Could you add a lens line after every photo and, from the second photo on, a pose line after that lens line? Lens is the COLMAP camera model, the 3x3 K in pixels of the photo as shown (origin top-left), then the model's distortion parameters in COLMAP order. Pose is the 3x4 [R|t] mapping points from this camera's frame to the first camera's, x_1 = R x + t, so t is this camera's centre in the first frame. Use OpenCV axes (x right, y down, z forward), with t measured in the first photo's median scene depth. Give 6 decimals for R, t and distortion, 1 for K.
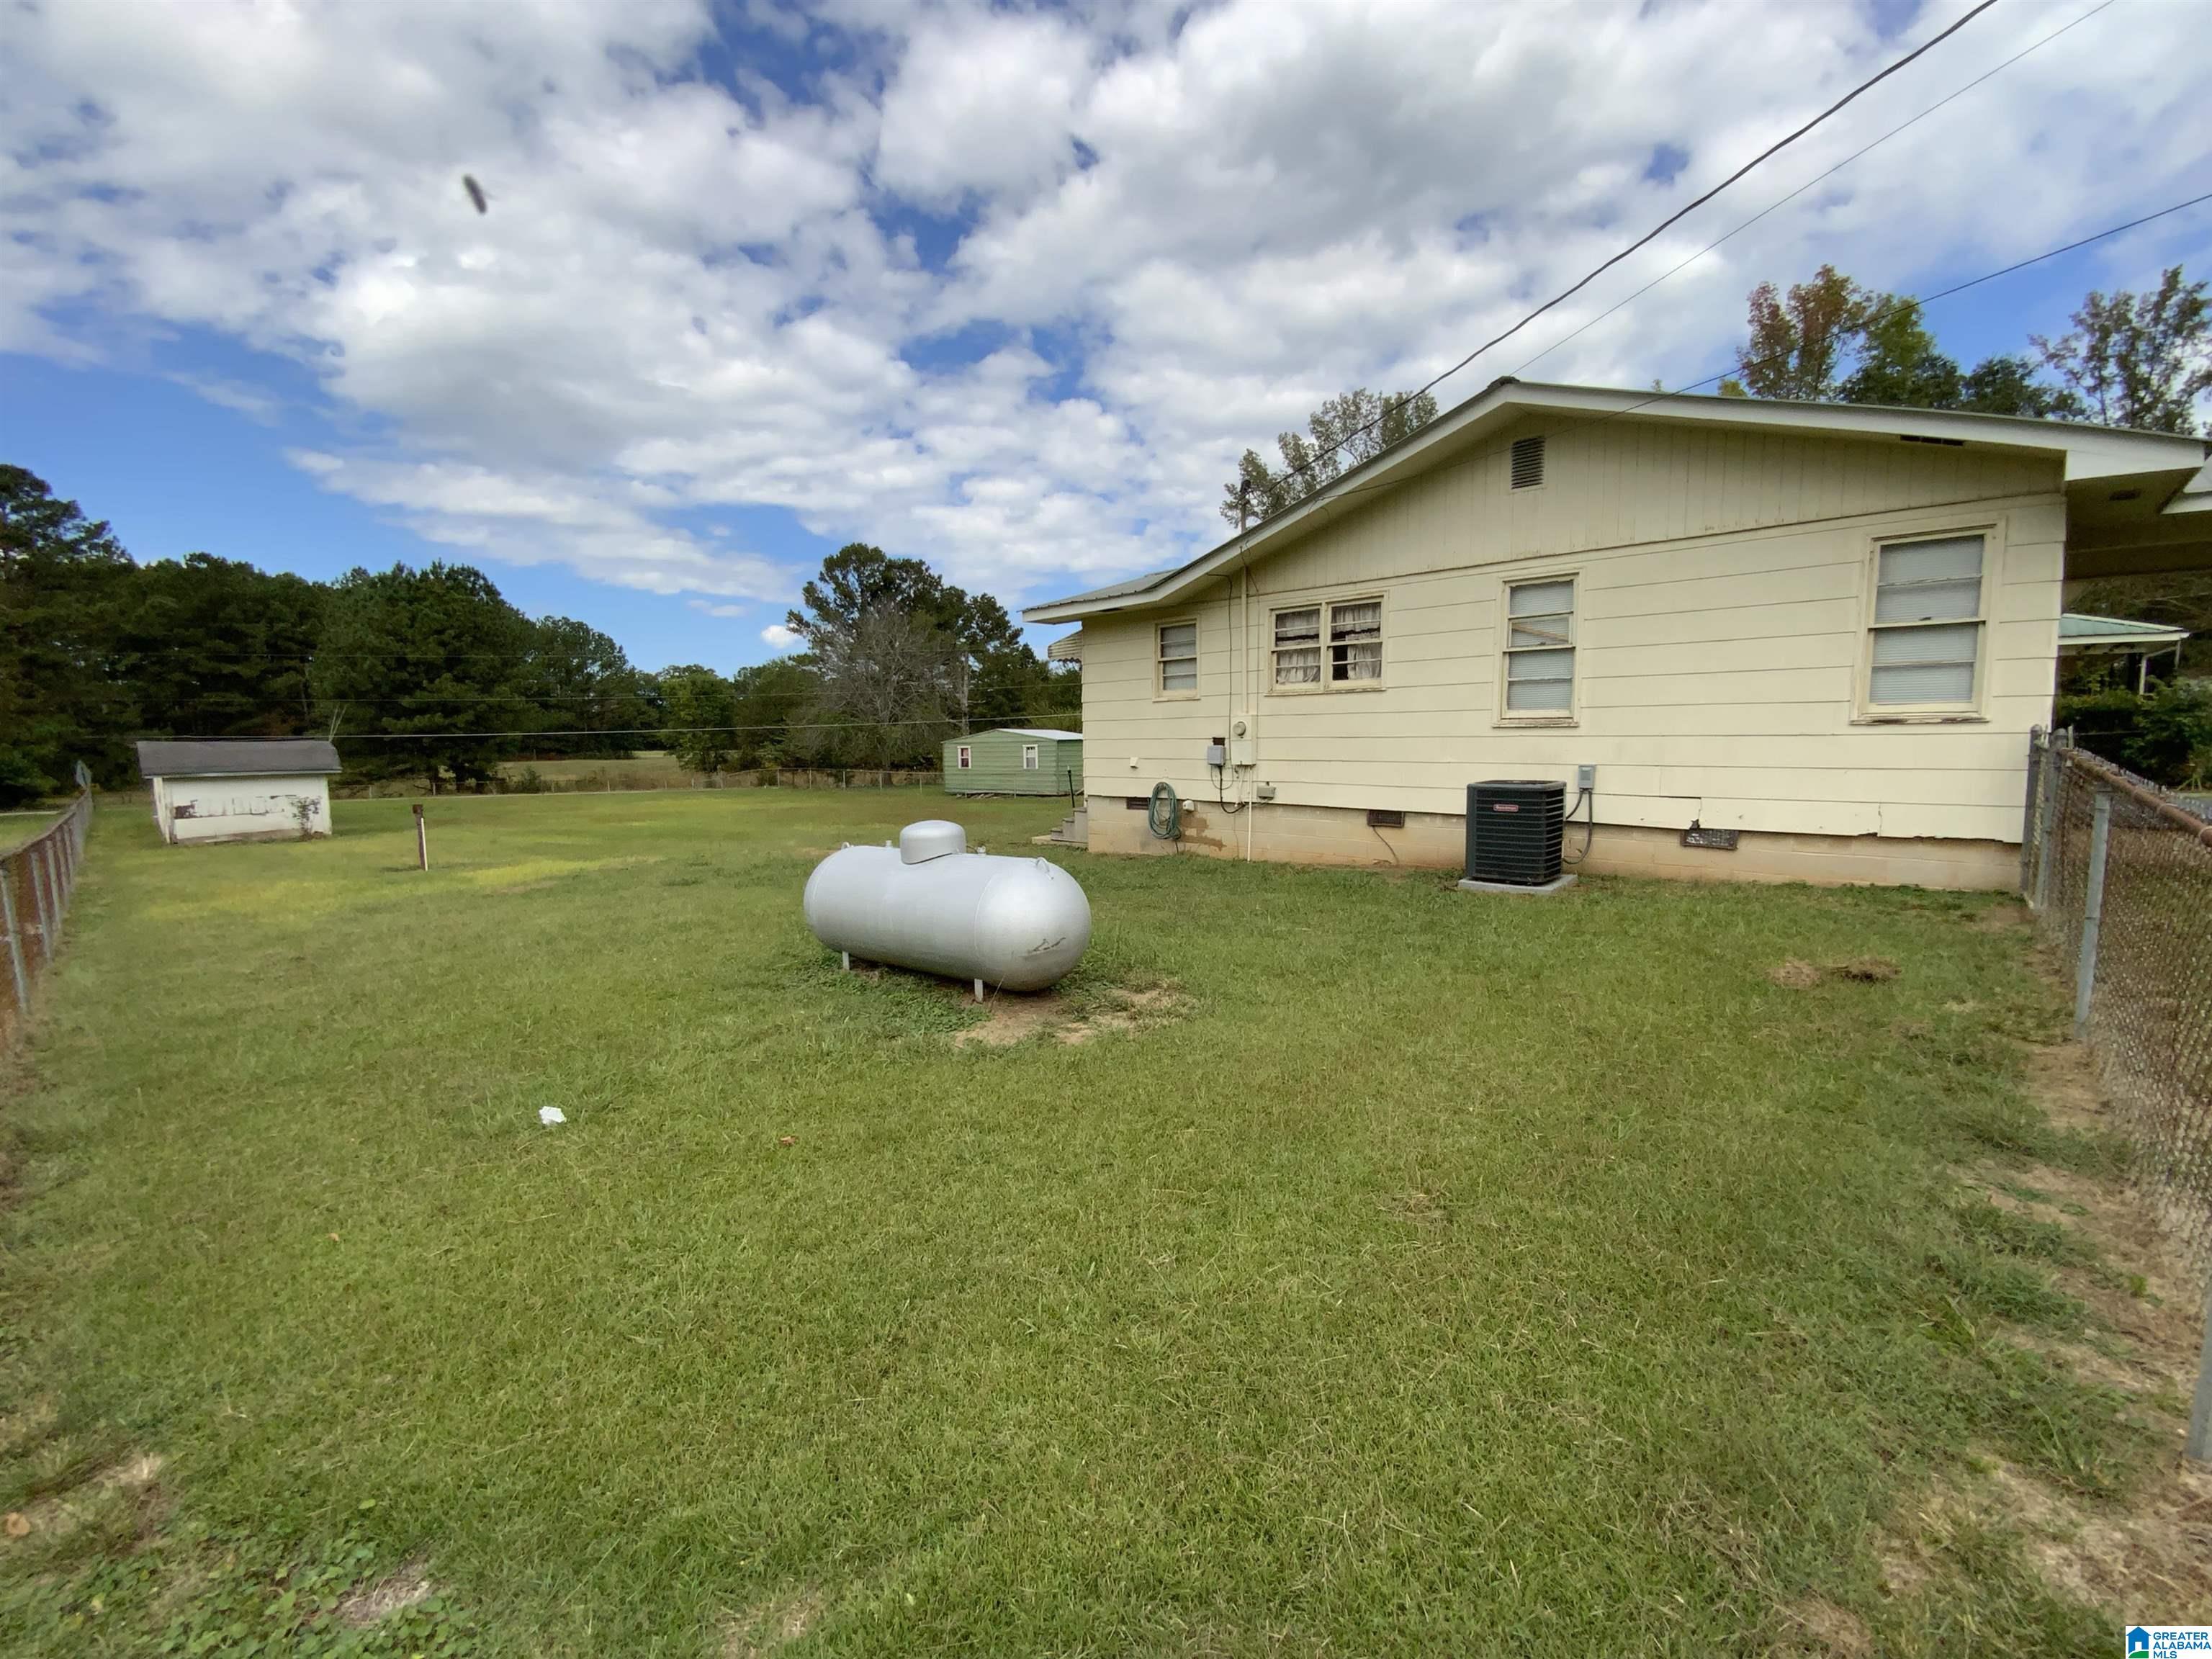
lens RADIAL K [[916.0, 0, 1106.0], [0, 916.0, 829.5], [0, 0, 1]] dist [0.020839, -0.016776]
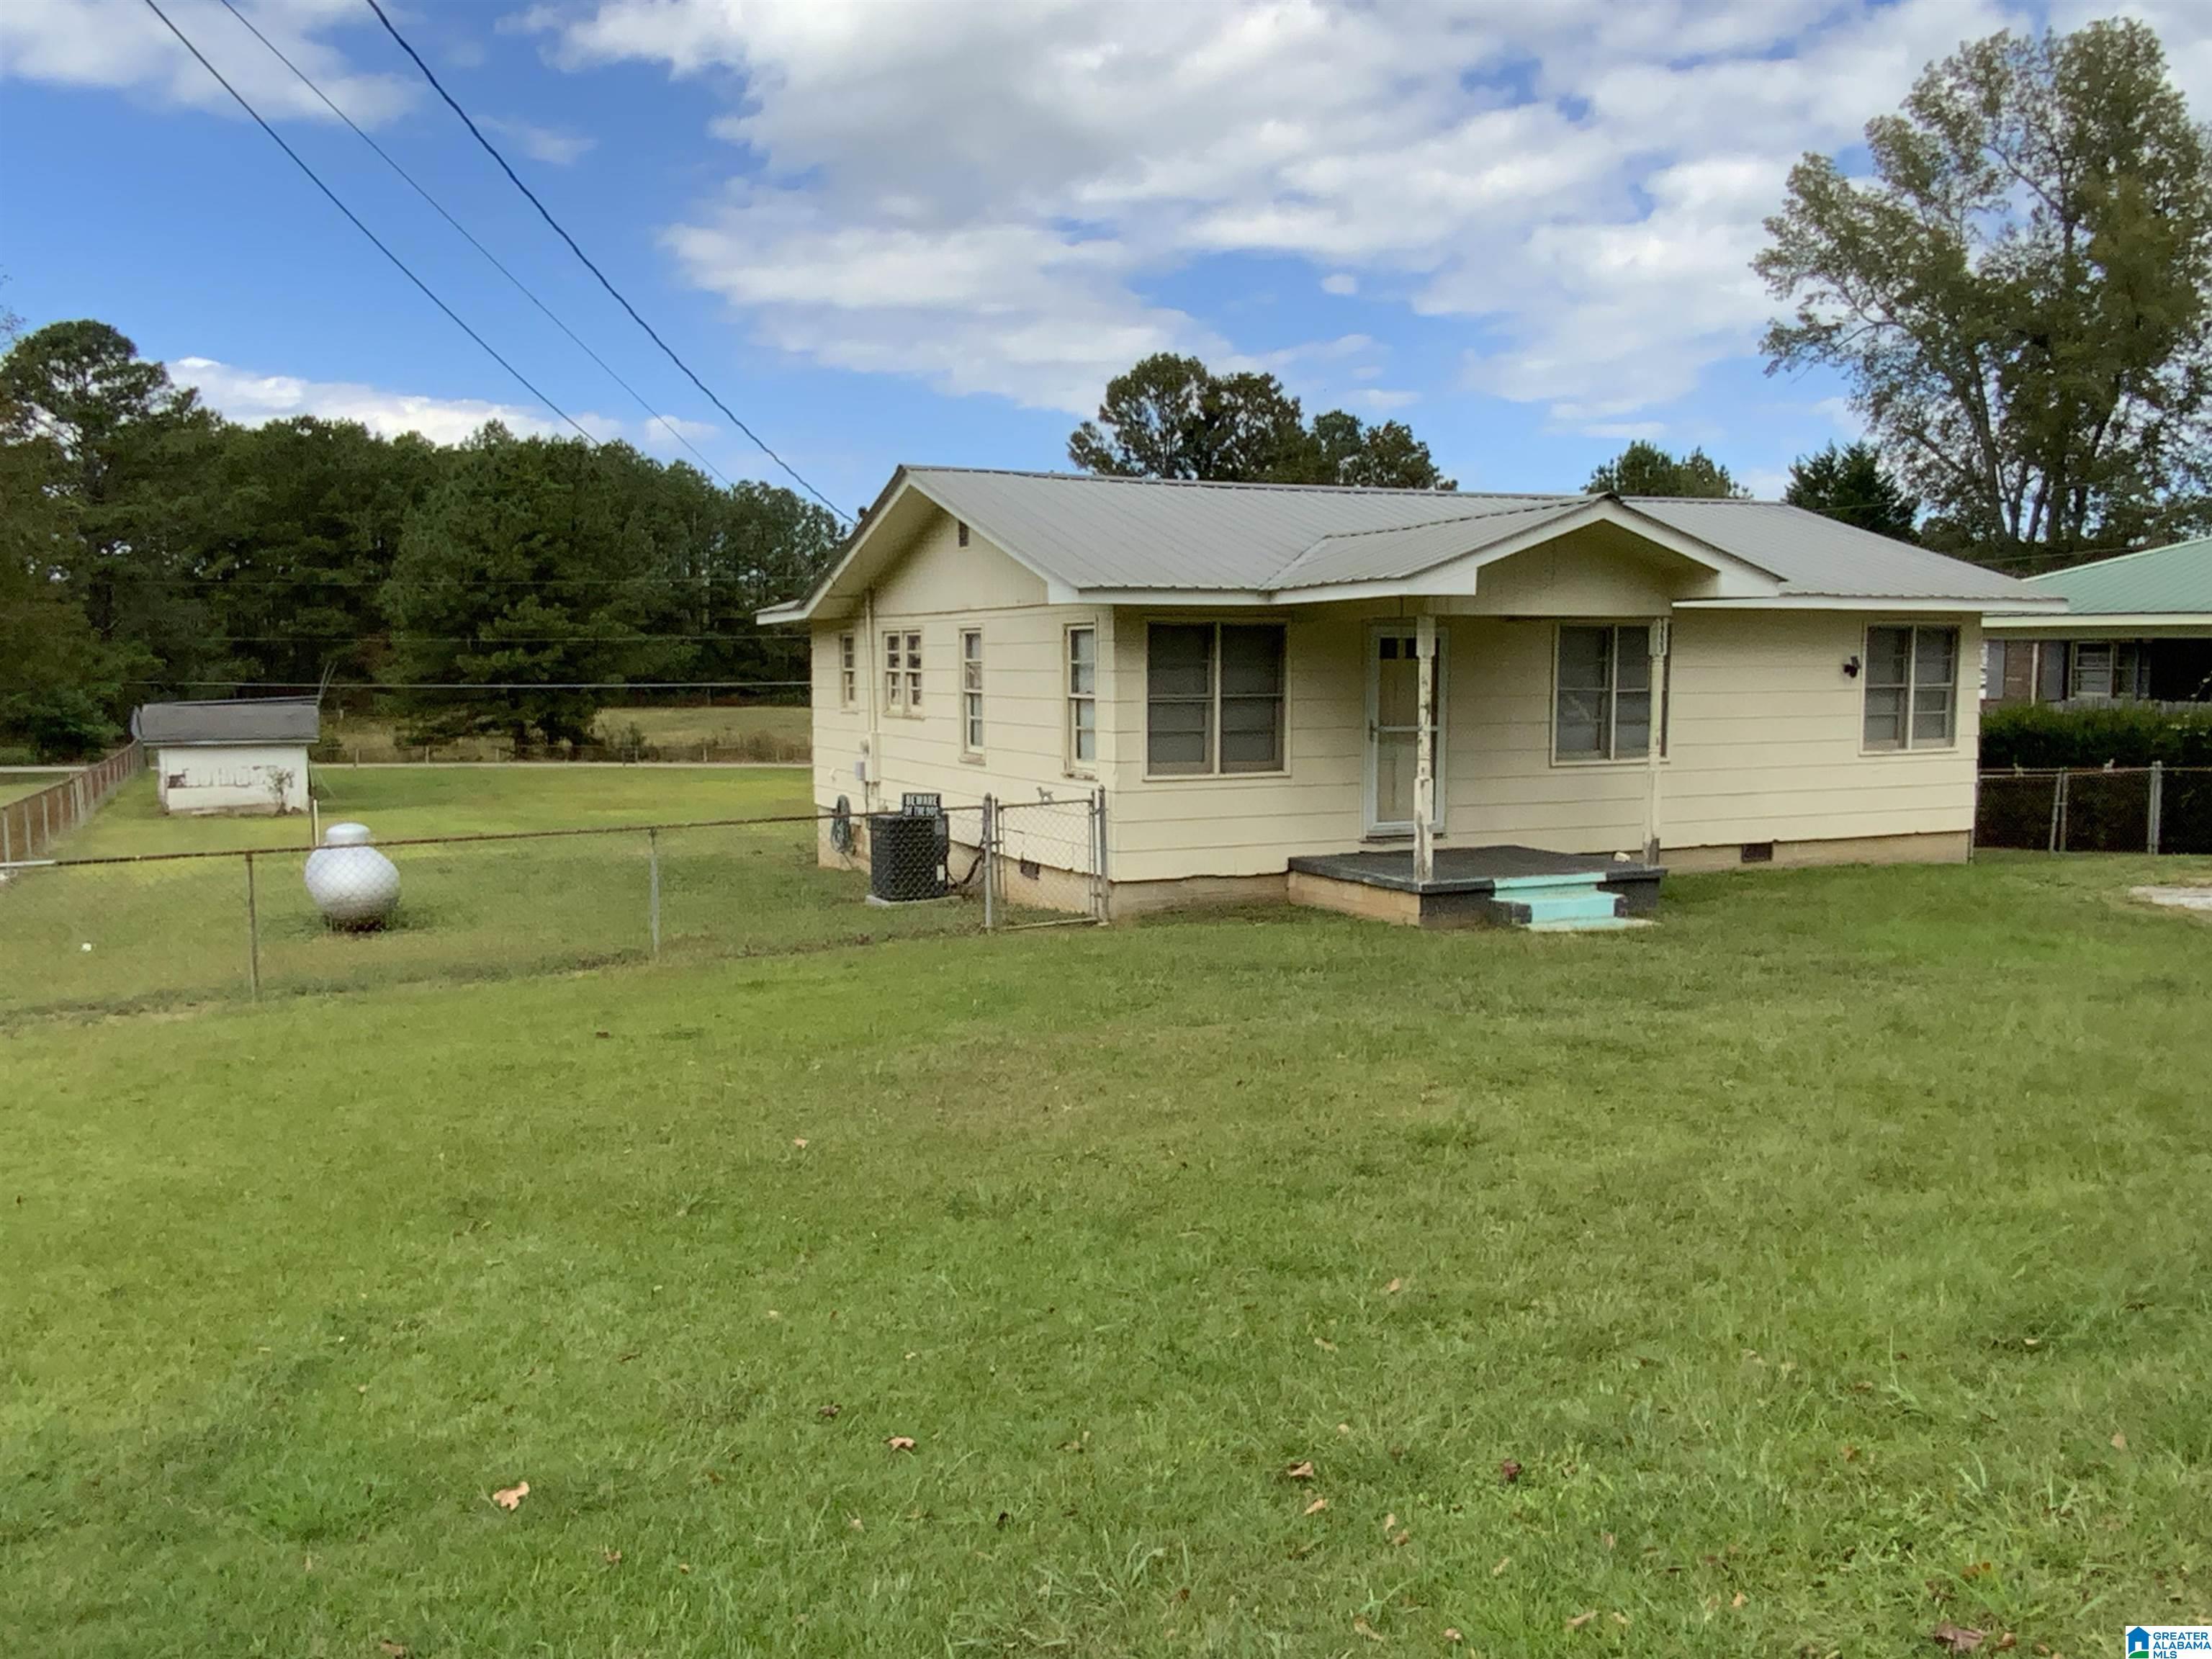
lens RADIAL K [[1750.0, 0, 1106.0], [0, 1750.0, 829.5], [0, 0, 1]] dist [0.080971, -0.124043]
pose [[0.932856, 0.040751, -0.357938, 0.180568], [-0.042880, 0.999078, 0.001991, -0.004869], [0.357689, 0.013491, 0.933743, -0.116292]]
